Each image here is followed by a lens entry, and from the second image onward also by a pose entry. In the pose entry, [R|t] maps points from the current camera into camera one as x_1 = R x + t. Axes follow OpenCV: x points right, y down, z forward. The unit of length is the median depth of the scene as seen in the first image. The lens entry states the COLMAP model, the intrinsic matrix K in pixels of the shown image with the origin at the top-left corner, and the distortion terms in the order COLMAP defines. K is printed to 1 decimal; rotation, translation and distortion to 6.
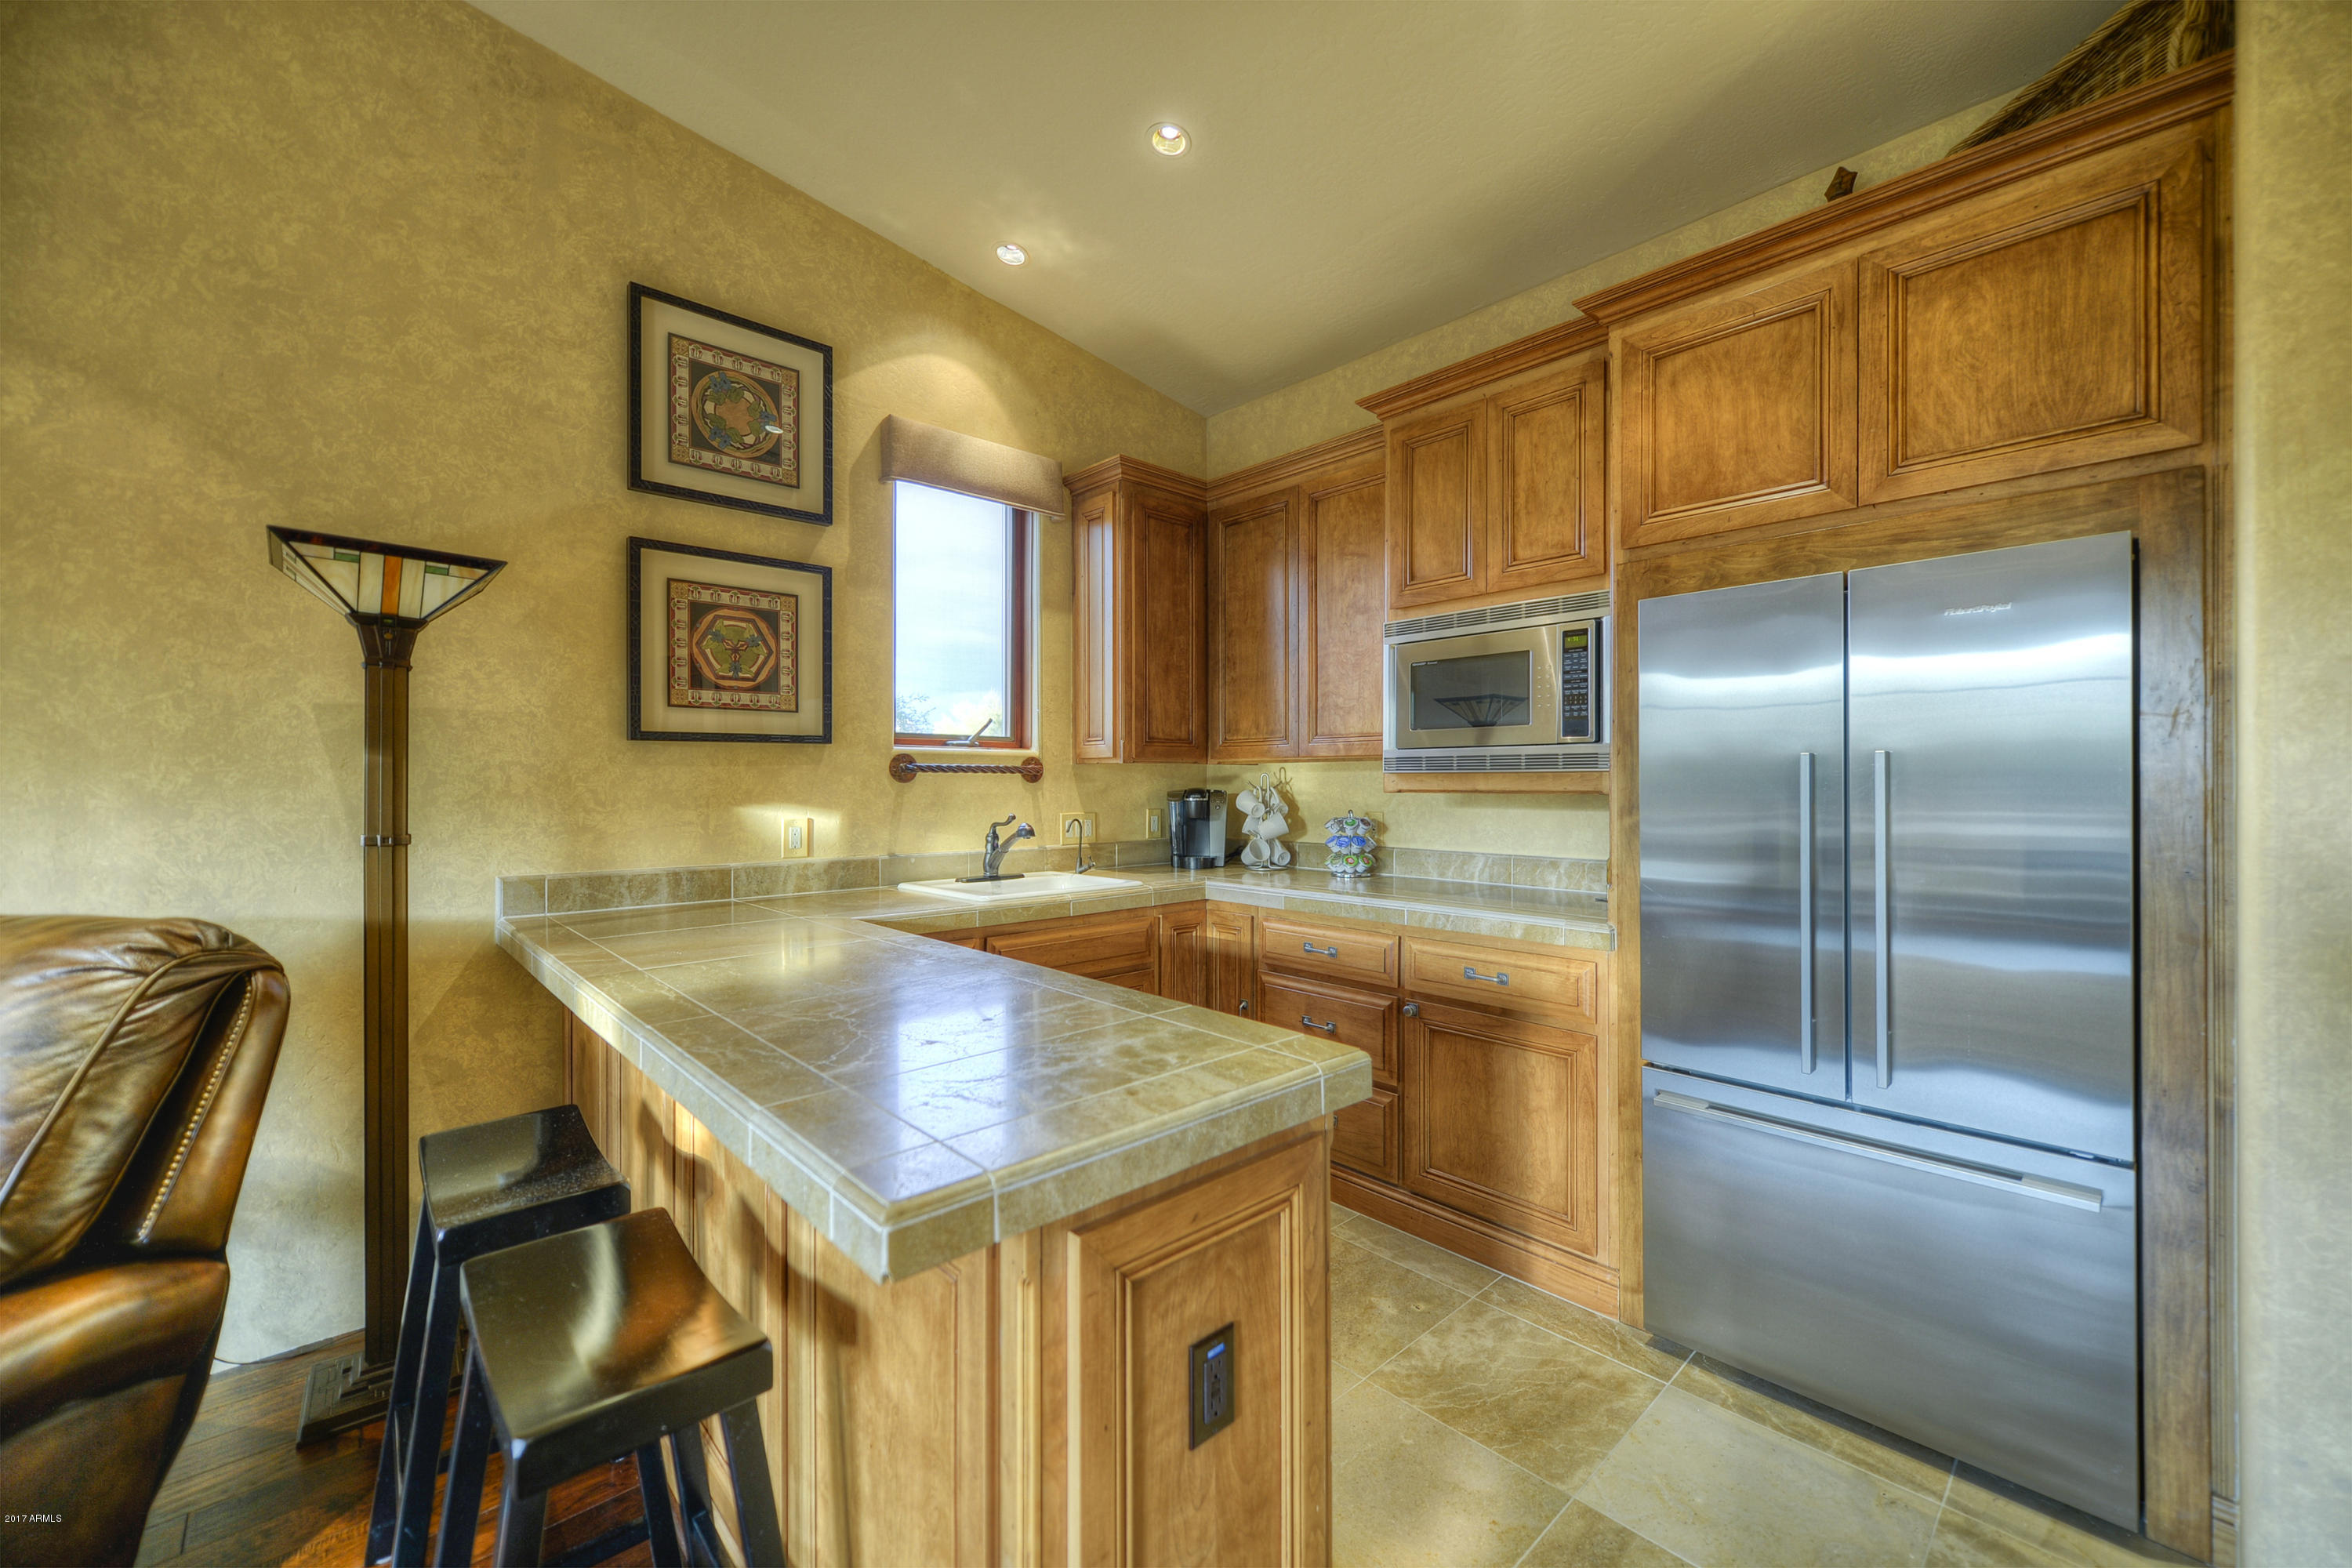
lens RADIAL K [[929.1, 0, 1174.1], [0, 929.1, 780.6], [0, 0, 1]] dist [0.005925, -0.000373]
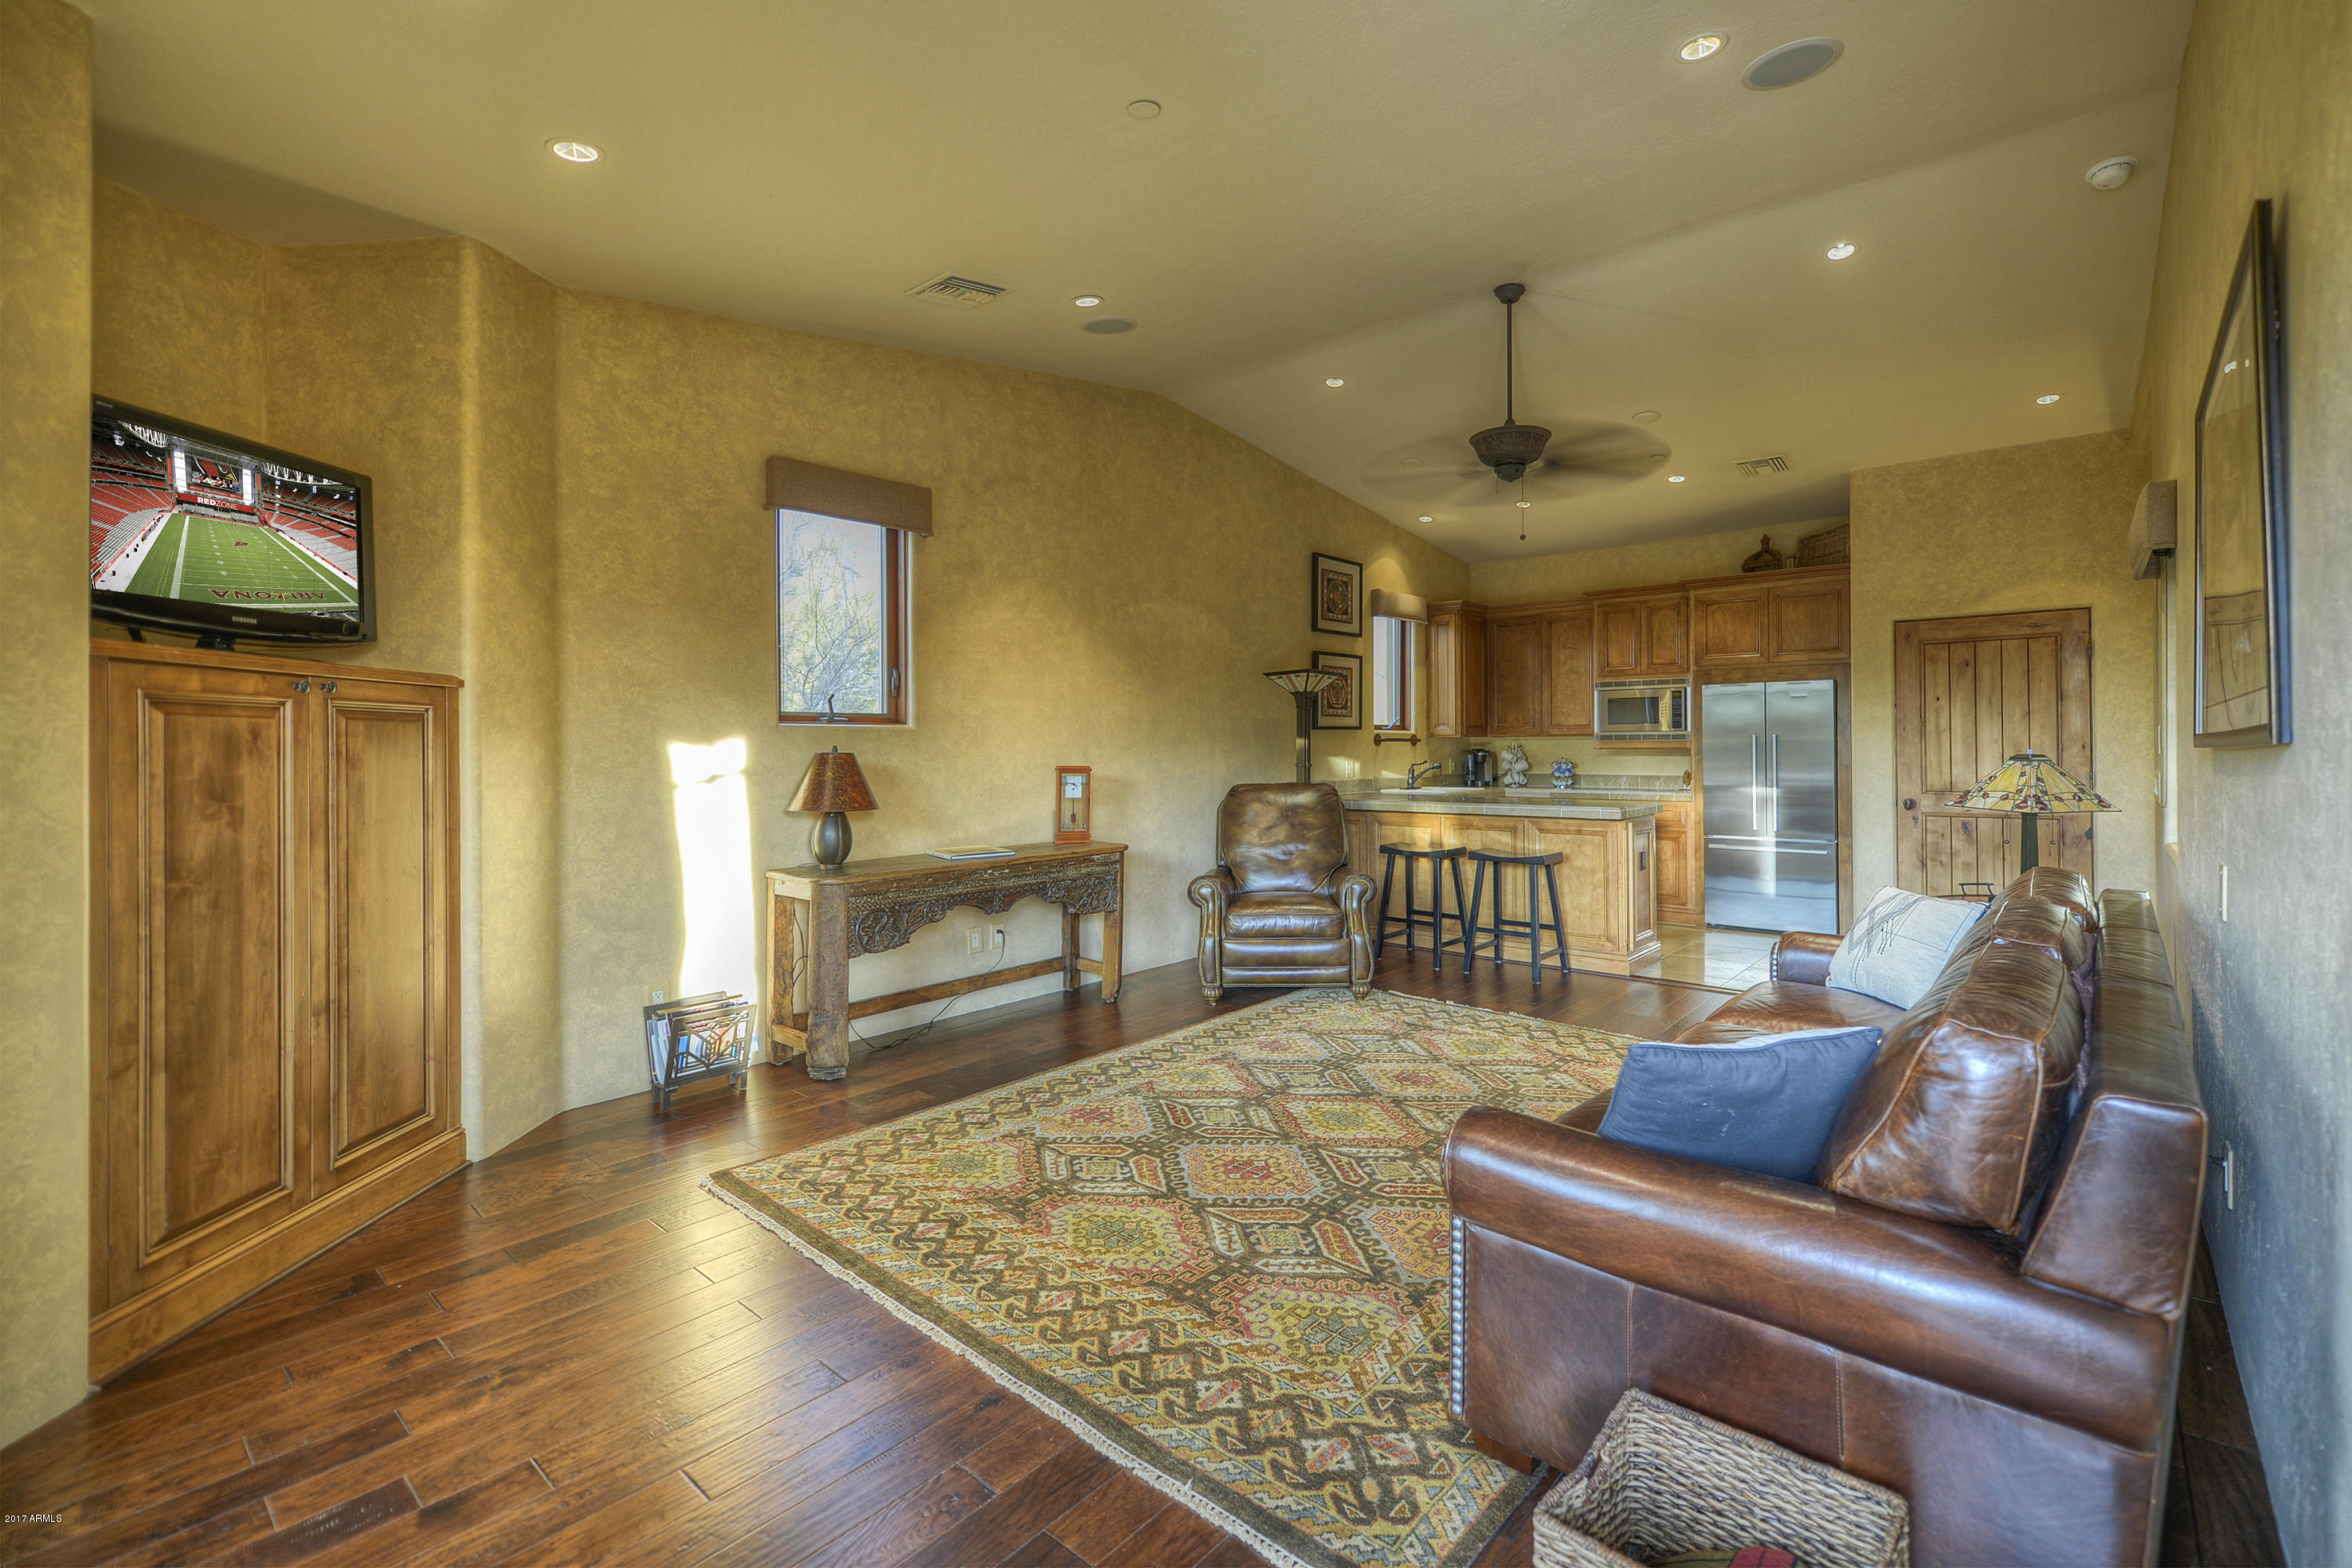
lens RADIAL K [[929.1, 0, 1216.1], [0, 929.1, 751.7], [0, 0, 1]] dist [0.005925, -0.000373]
pose [[0.998079, -0.003797, 0.061832, -0.903344], [0.003629, 0.999989, 0.002821, 0.008620], [-0.061842, -0.002592, 0.998083, -1.374734]]
